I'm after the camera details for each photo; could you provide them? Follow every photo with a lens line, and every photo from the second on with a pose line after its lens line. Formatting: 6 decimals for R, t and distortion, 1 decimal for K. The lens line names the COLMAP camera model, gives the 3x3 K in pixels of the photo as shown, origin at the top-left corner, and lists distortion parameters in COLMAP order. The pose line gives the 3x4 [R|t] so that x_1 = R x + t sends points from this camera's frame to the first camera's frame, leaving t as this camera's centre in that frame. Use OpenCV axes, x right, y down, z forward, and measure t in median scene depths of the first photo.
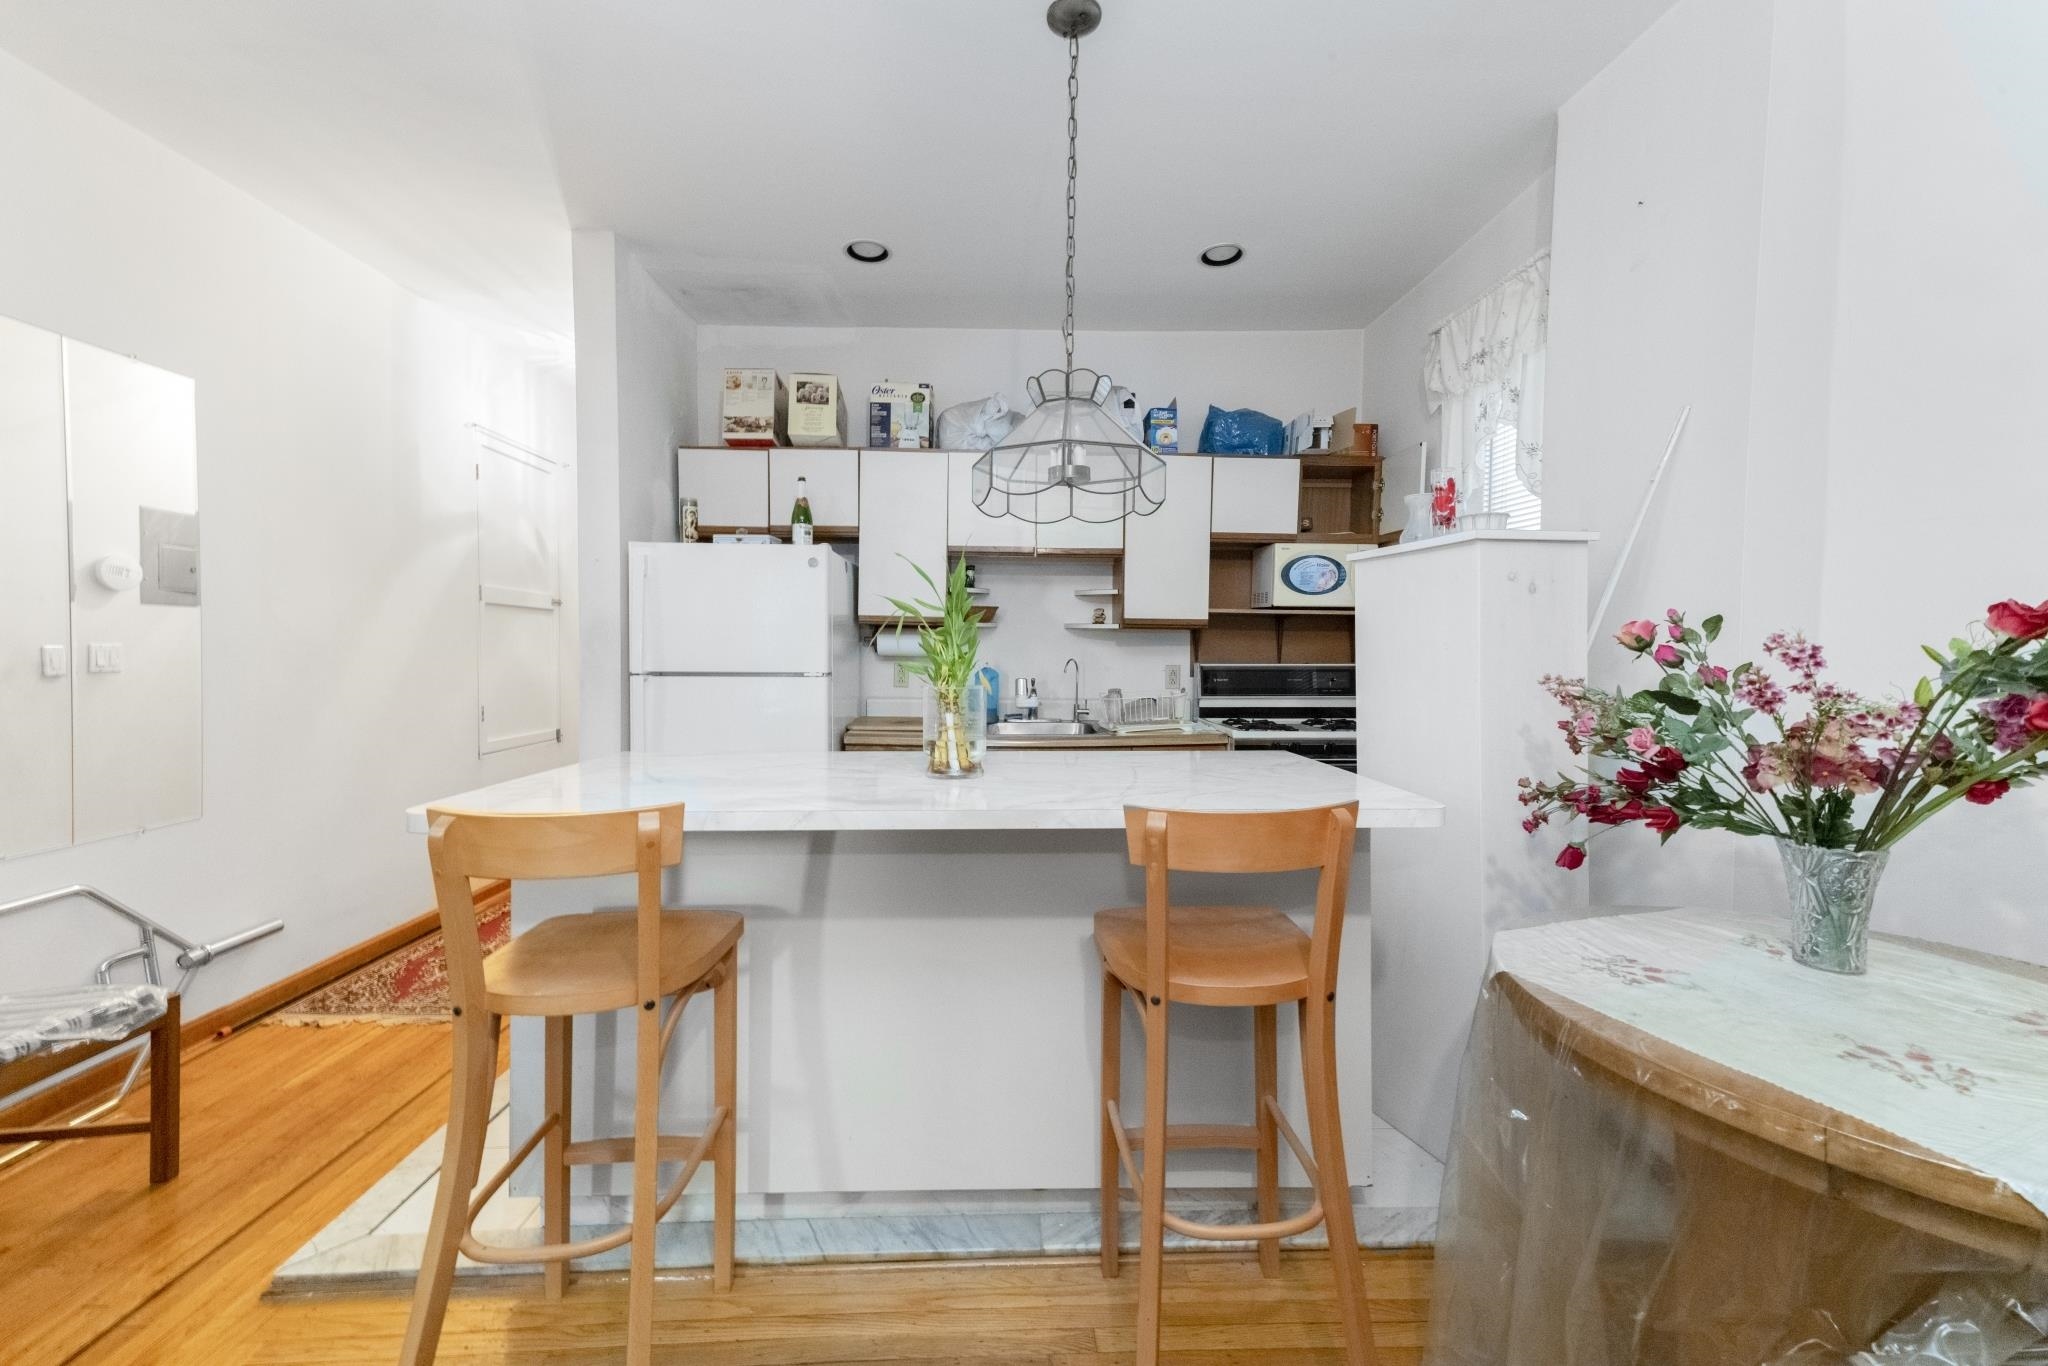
lens RADIAL K [[814.0, 0, 1018.7], [0, 814.0, 672.4], [0, 0, 1]] dist [0.028260, 0.000199]
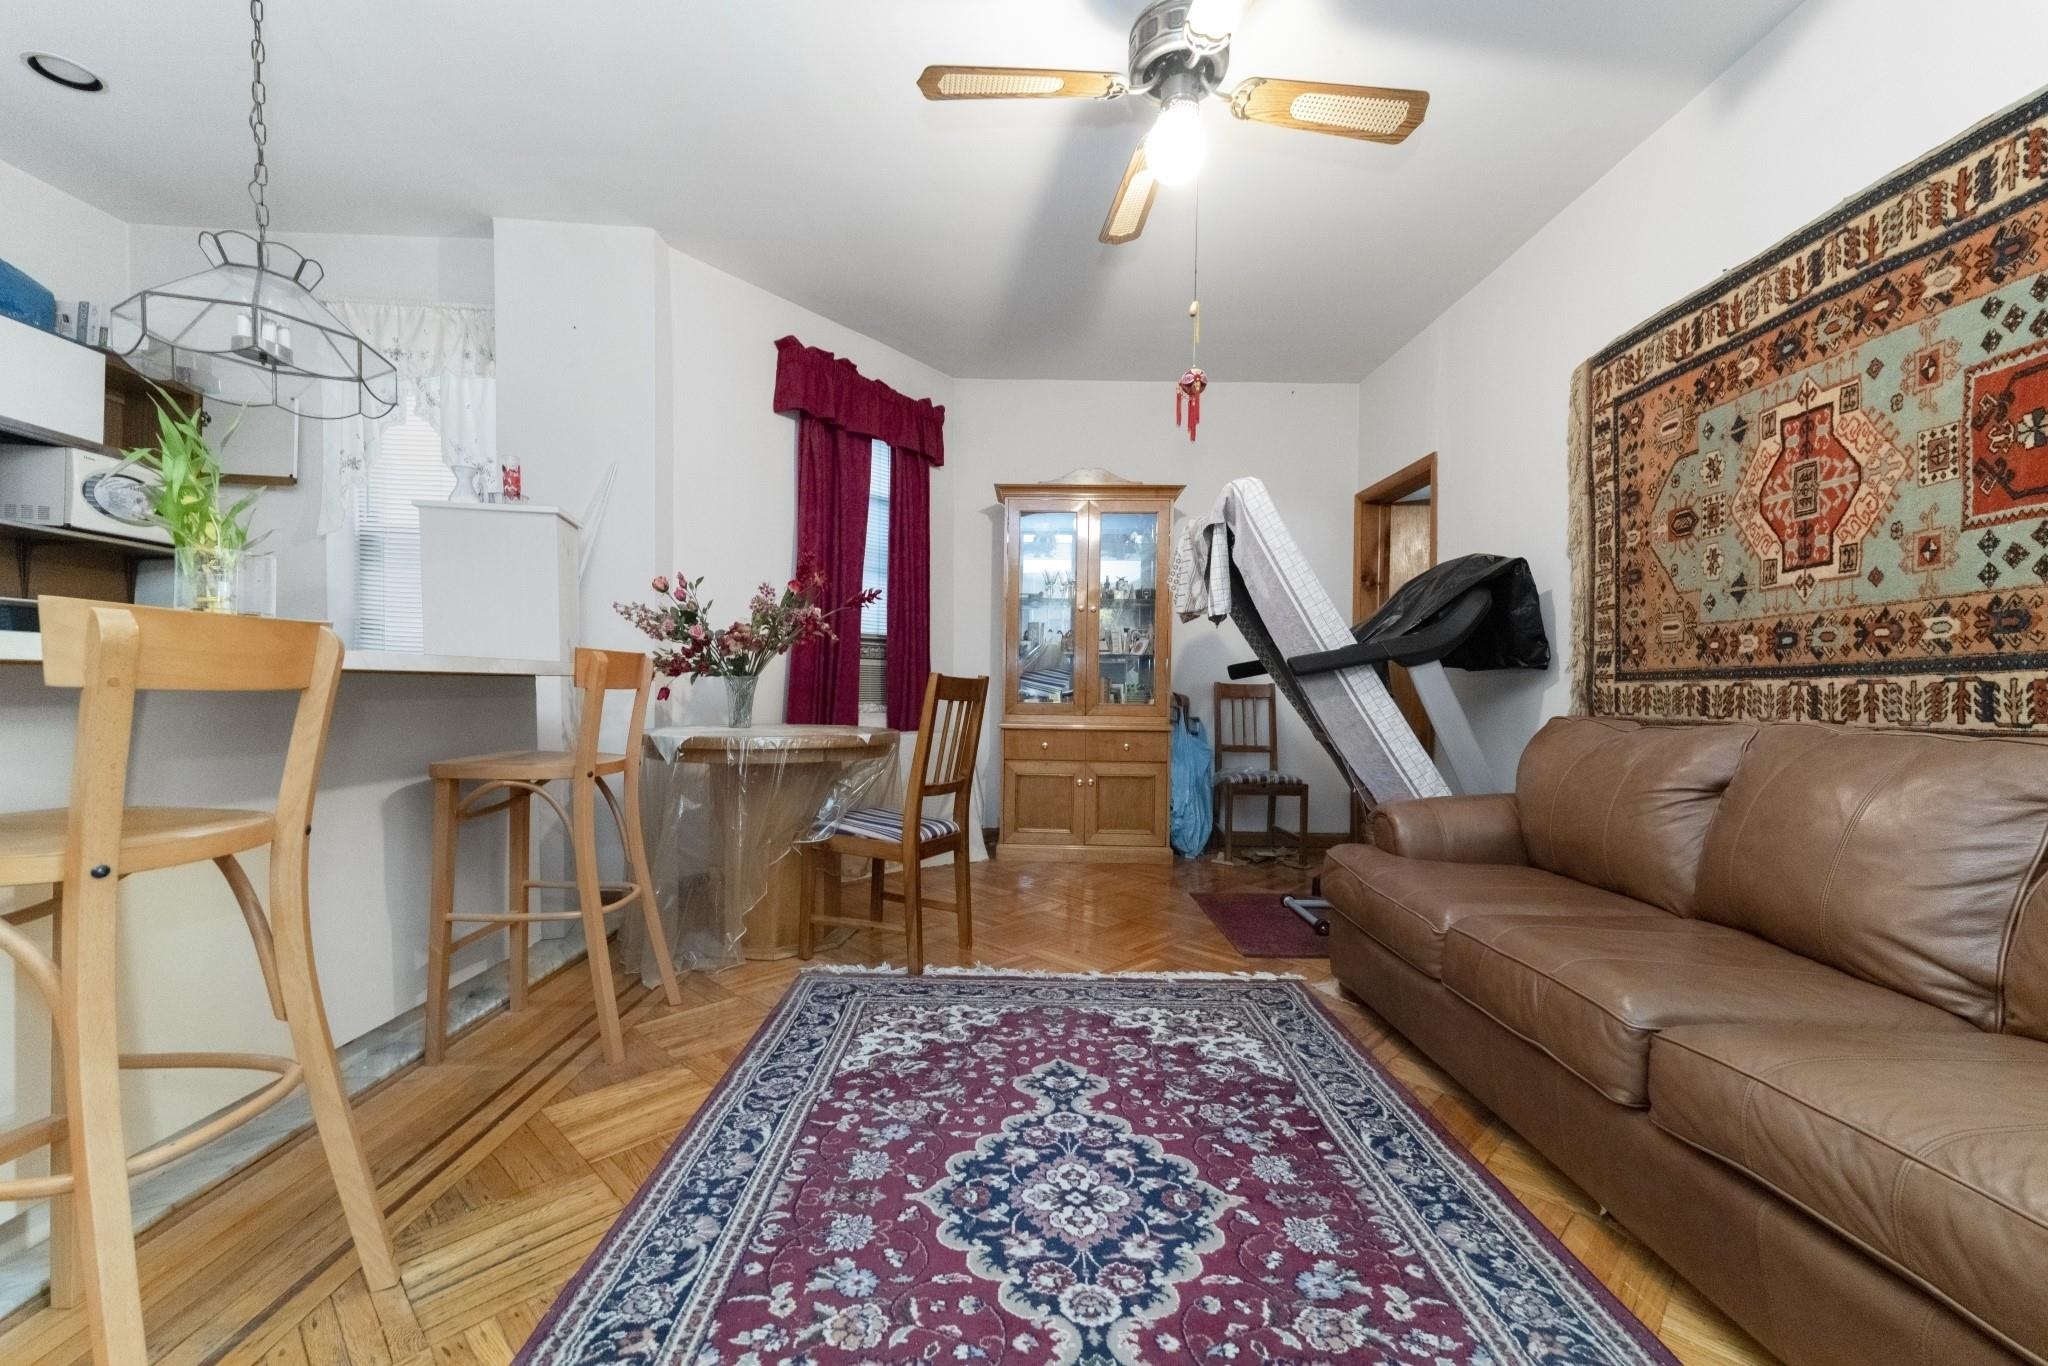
lens RADIAL K [[819.4, 0, 1021.1], [0, 819.4, 701.3], [0, 0, 1]] dist [0.030010, -0.000412]
pose [[0.017942, -0.019938, 0.999640, -0.531526], [0.015331, 0.999689, 0.019664, 0.092474], [-0.999721, 0.014972, 0.018242, 0.057713]]
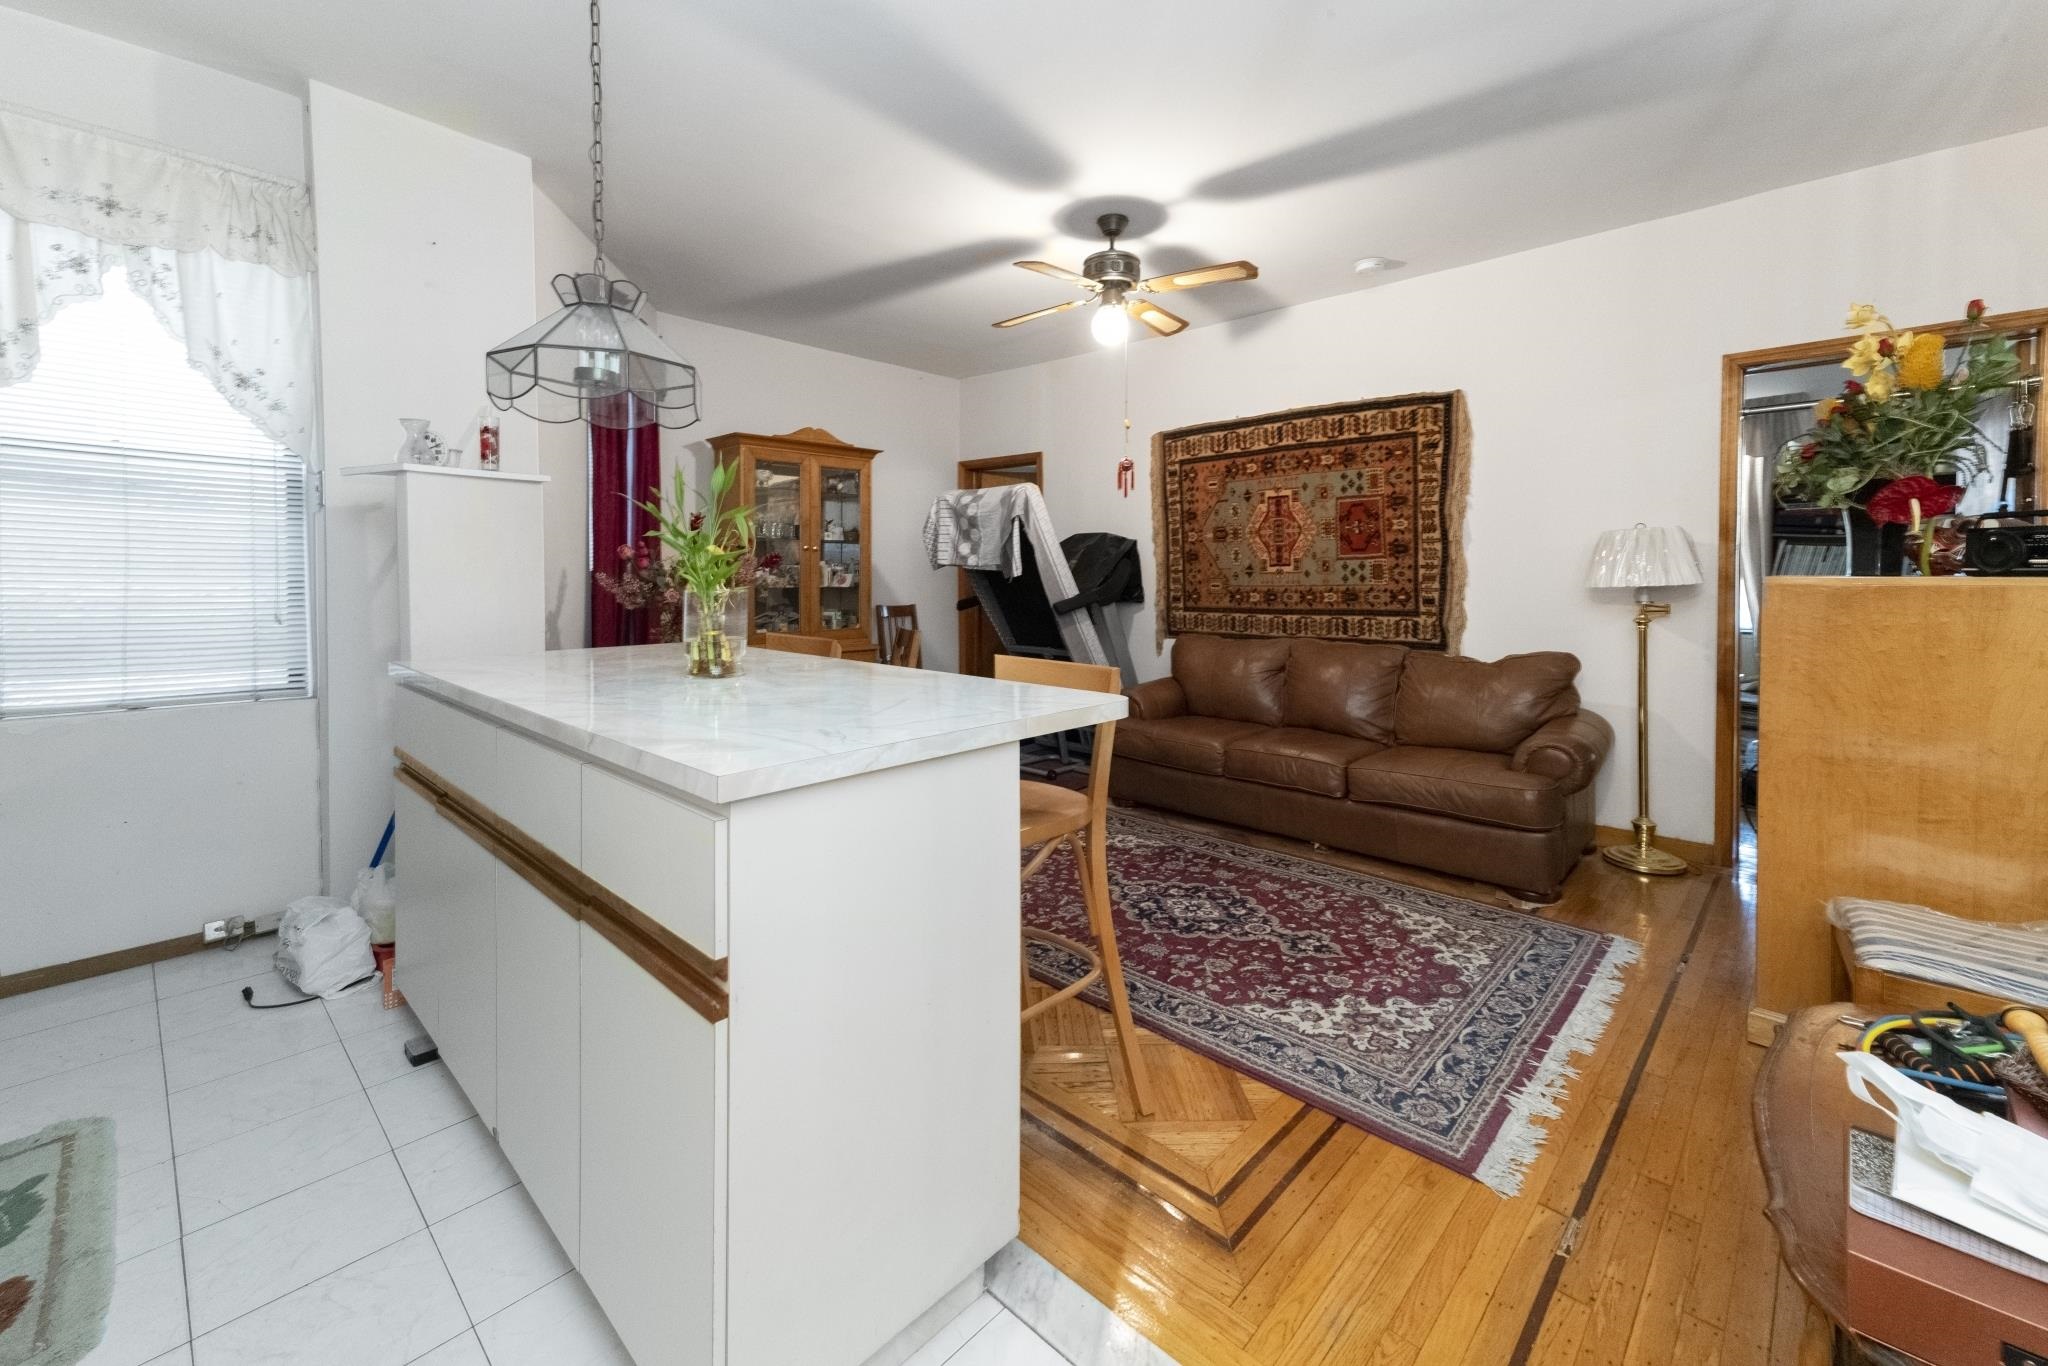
lens RADIAL K [[849.0, 0, 1023.7], [0, 849.0, 587.6], [0, 0, 1]] dist [0.029327, -0.000267]
pose [[-0.703517, -0.018062, 0.710449, -0.605824], [0.014354, 0.999112, 0.039615, -0.012138], [-0.710534, 0.038068, -0.702633, 0.794992]]
